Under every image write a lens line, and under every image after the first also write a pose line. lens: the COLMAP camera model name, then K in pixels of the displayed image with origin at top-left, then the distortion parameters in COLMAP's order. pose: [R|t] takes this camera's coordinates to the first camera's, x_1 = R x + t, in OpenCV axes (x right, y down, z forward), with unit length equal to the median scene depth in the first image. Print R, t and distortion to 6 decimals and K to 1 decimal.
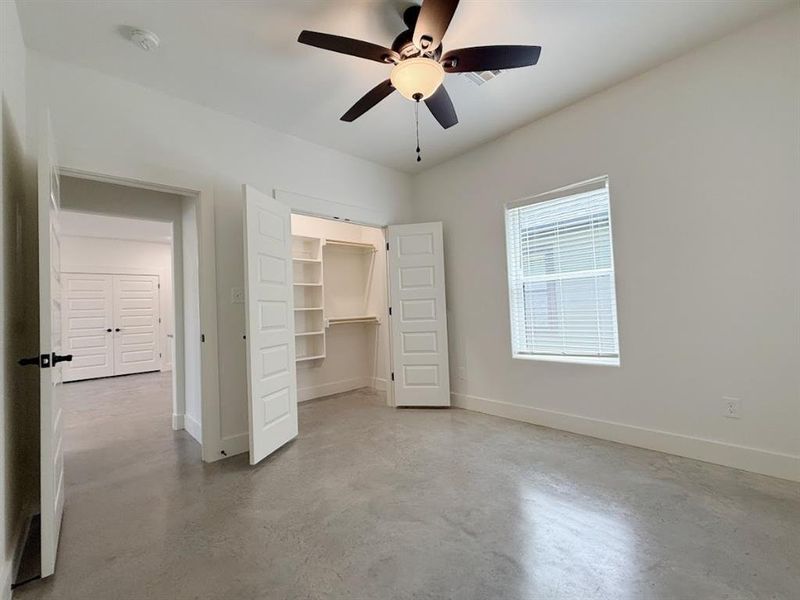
lens RADIAL K [[328.3, 0, 399.8], [0, 328.3, 301.8], [0, 0, 1]] dist [0.000503, -0.000212]
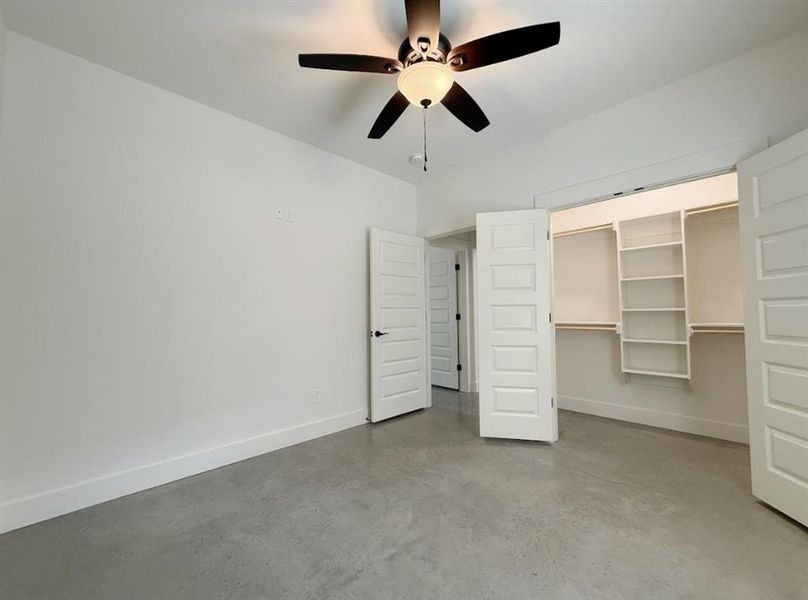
lens RADIAL K [[327.0, 0, 405.6], [0, 327.0, 299.7], [0, 0, 1]] dist [0.000372, 0.000187]
pose [[0.076970, 0.002540, -0.997030, 0.479005], [0.025765, 0.999658, 0.004536, -0.021250], [0.996700, -0.026038, 0.076878, 0.401783]]
